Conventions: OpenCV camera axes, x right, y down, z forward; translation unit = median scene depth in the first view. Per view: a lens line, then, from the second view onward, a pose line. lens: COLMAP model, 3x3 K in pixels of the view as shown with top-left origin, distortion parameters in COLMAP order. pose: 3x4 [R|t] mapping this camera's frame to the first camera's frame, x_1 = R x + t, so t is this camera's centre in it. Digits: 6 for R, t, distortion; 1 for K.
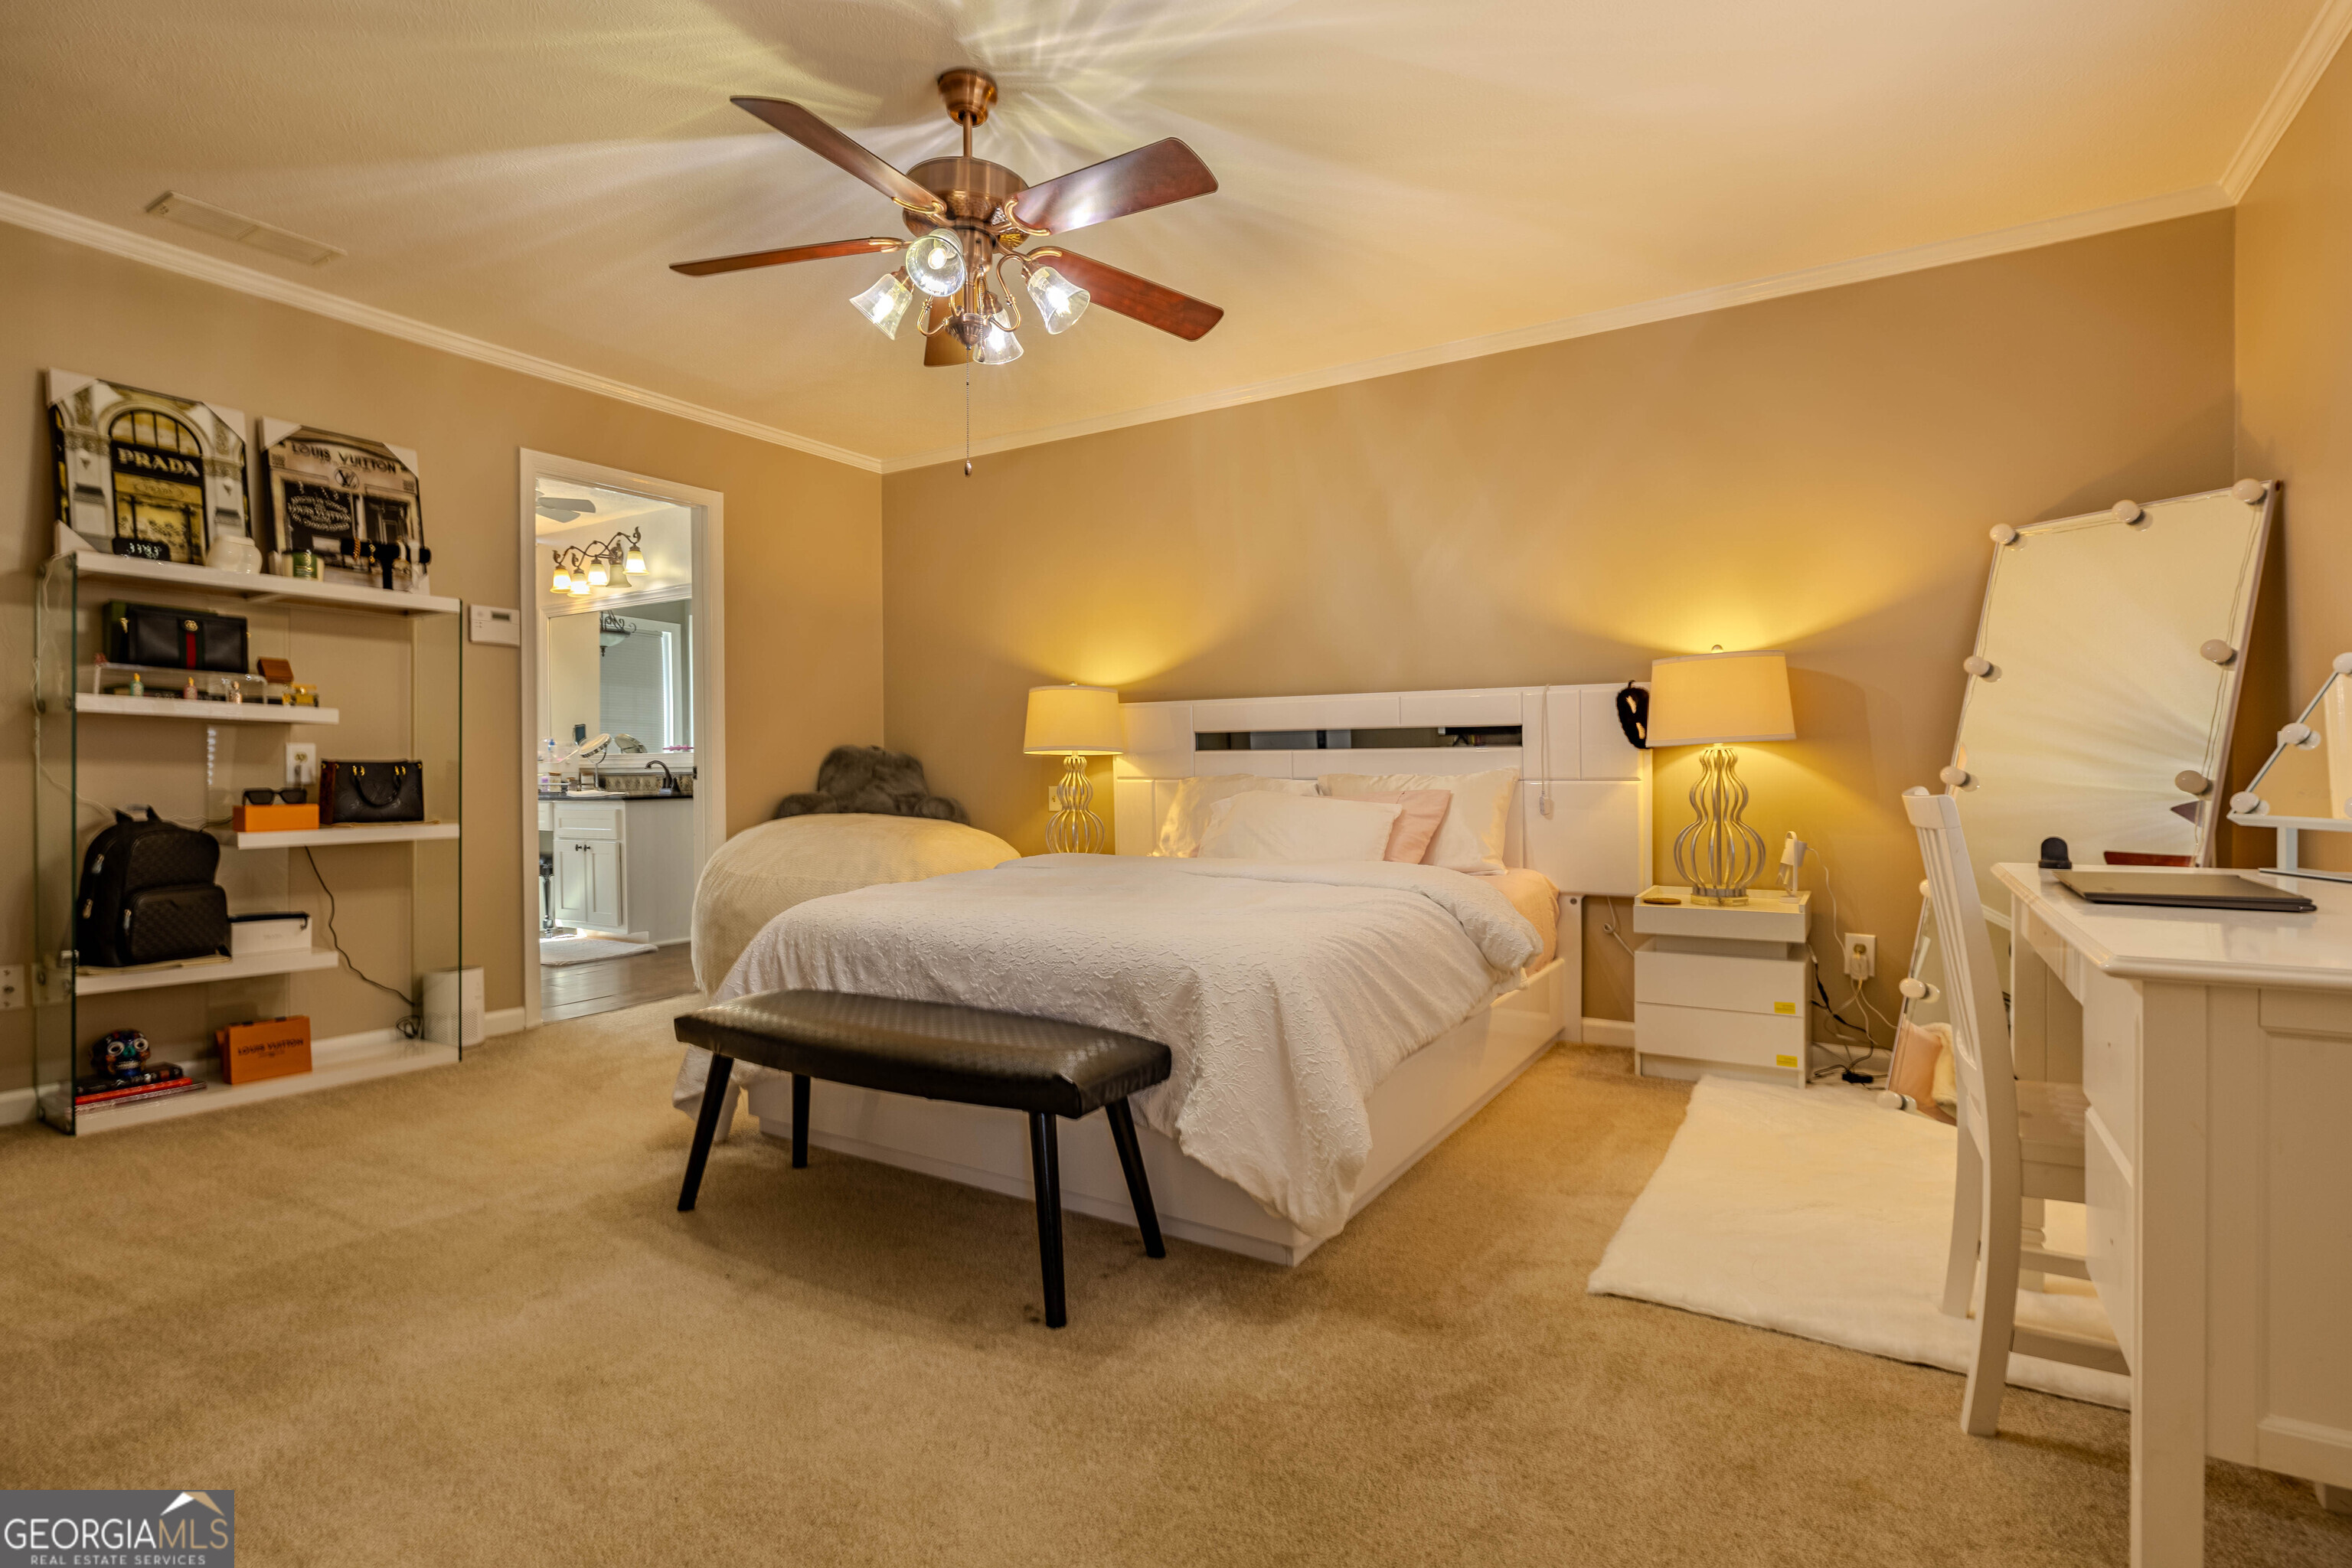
lens RADIAL K [[1136.6, 0, 1178.7], [0, 1136.6, 790.8], [0, 0, 1]] dist [0.000630, 0.000032]
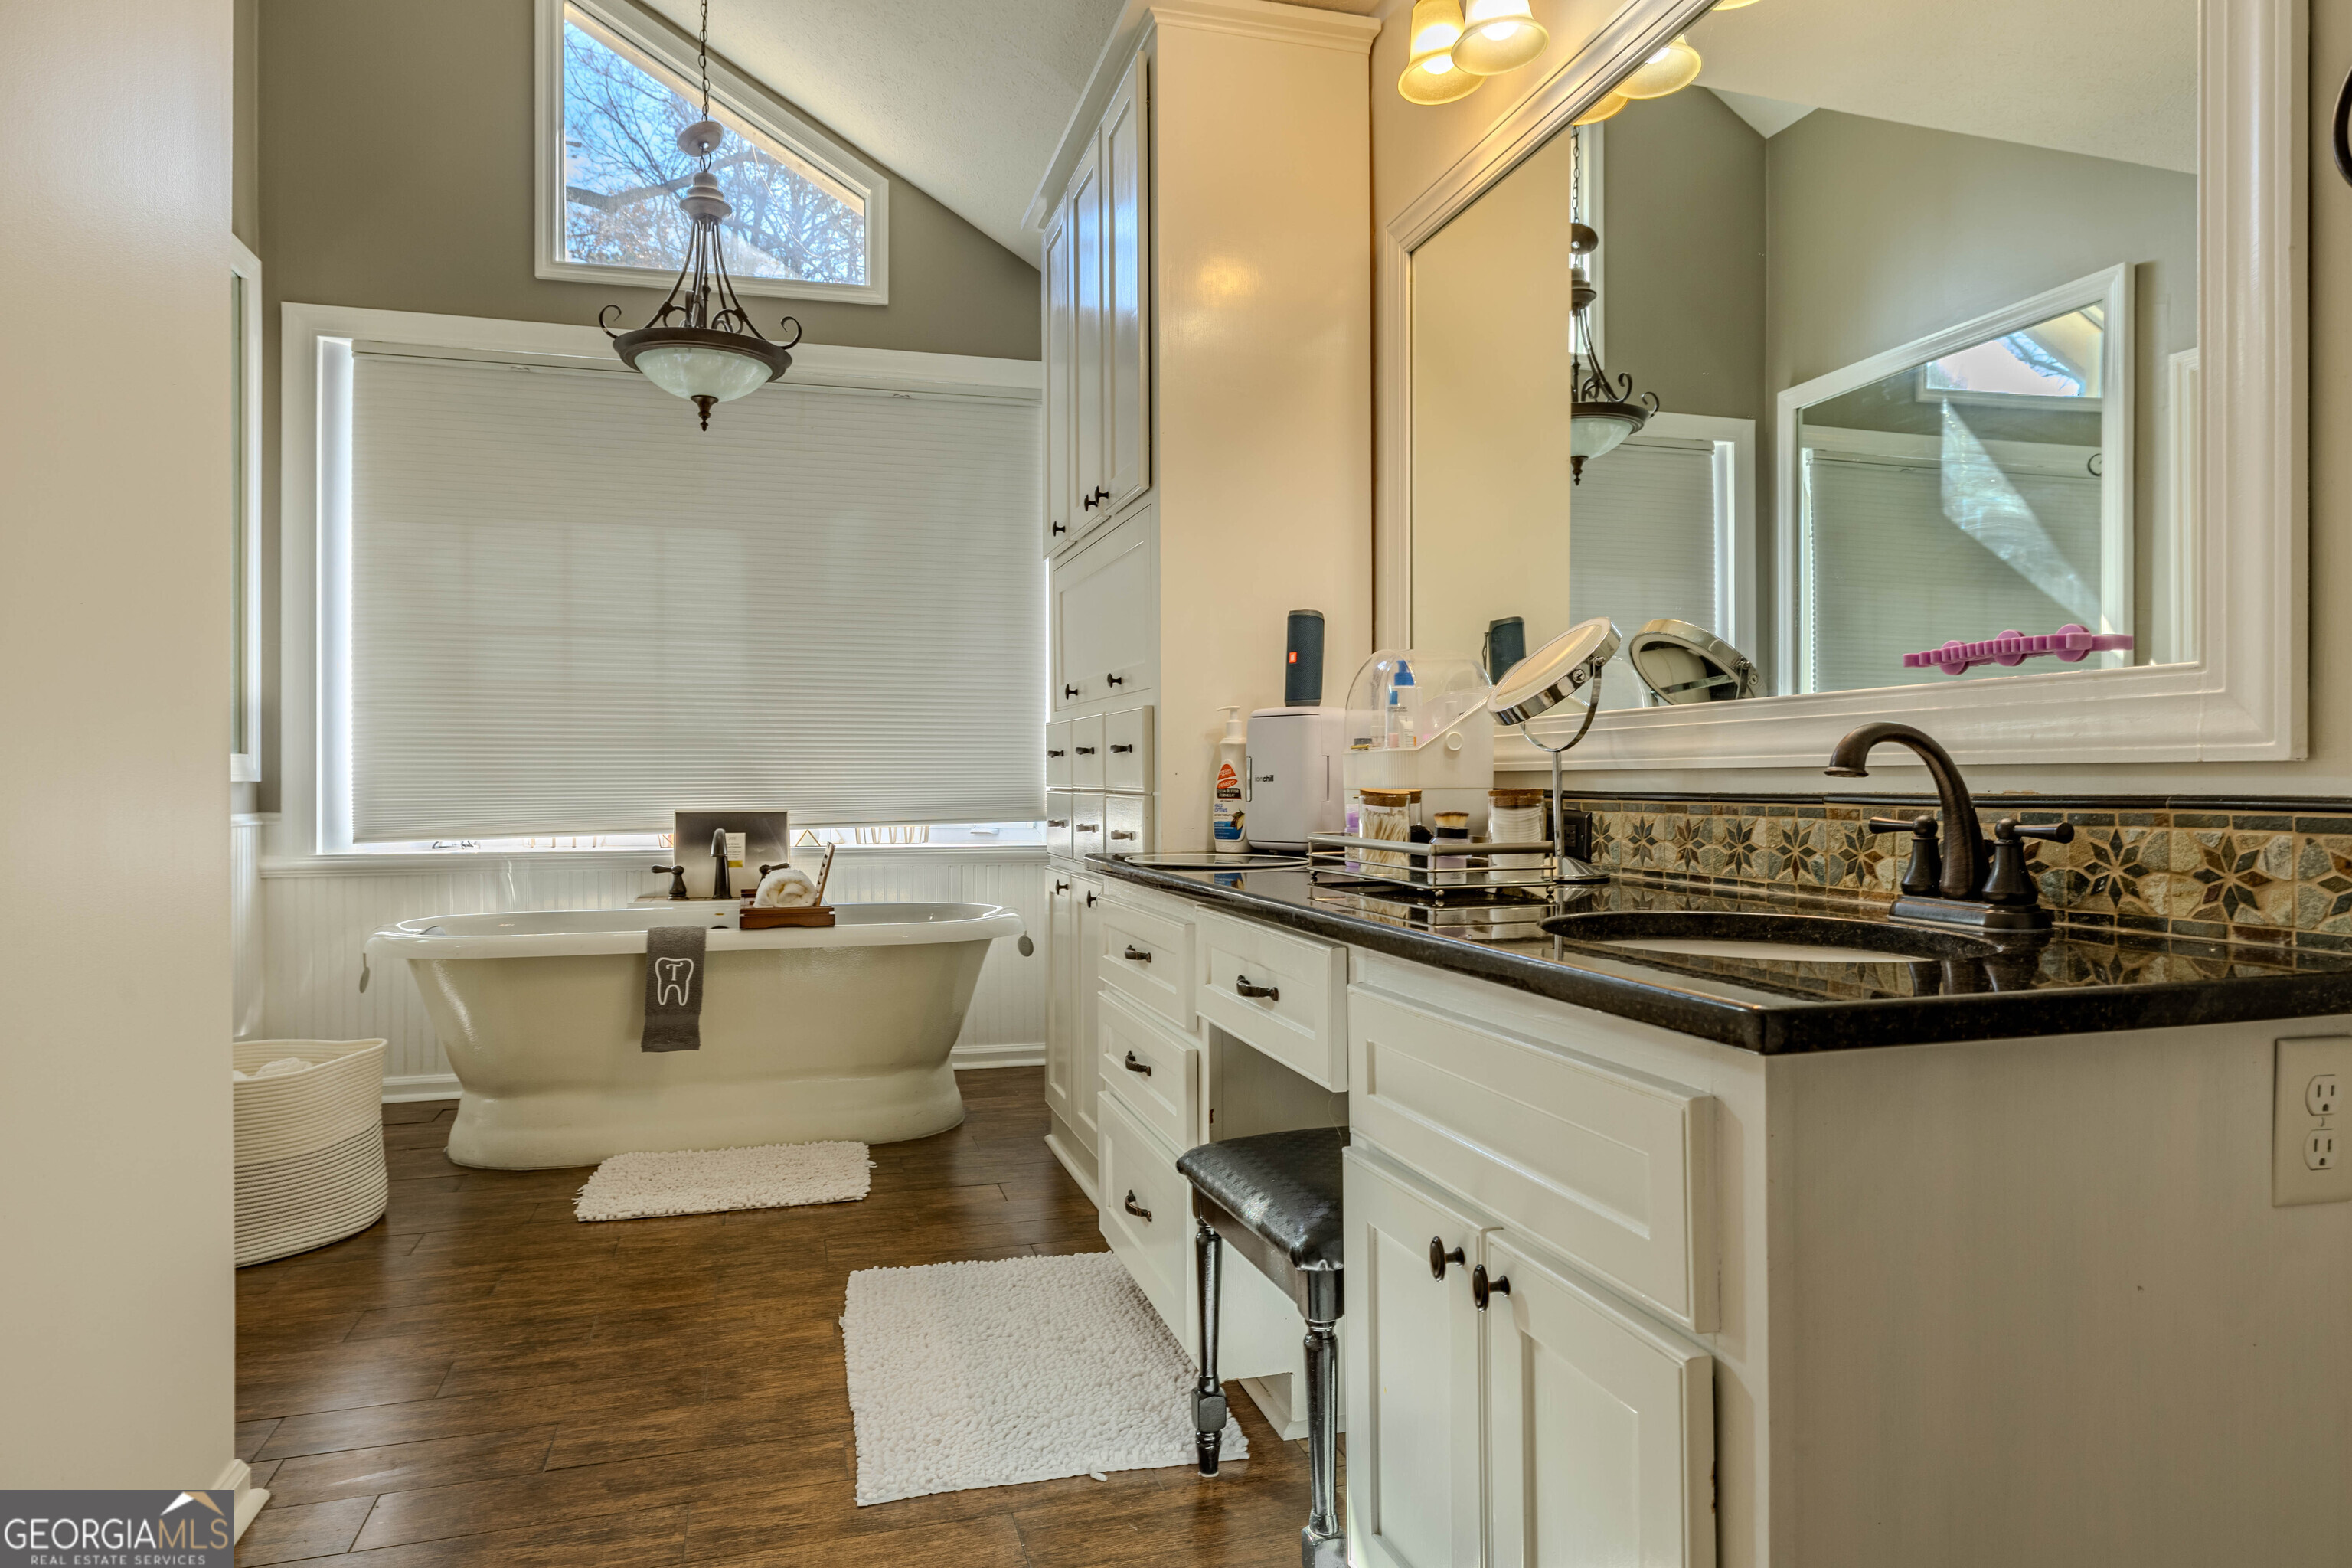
lens RADIAL K [[1469.5, 0, 1176.2], [0, 1469.5, 790.2], [0, 0, 1]] dist [0.002462, 0.000058]
pose [[0.745323, 0.002957, -0.666697, -0.373709], [-0.009795, 0.999931, -0.006516, -0.013701], [0.666632, 0.011387, 0.745300, 0.732138]]
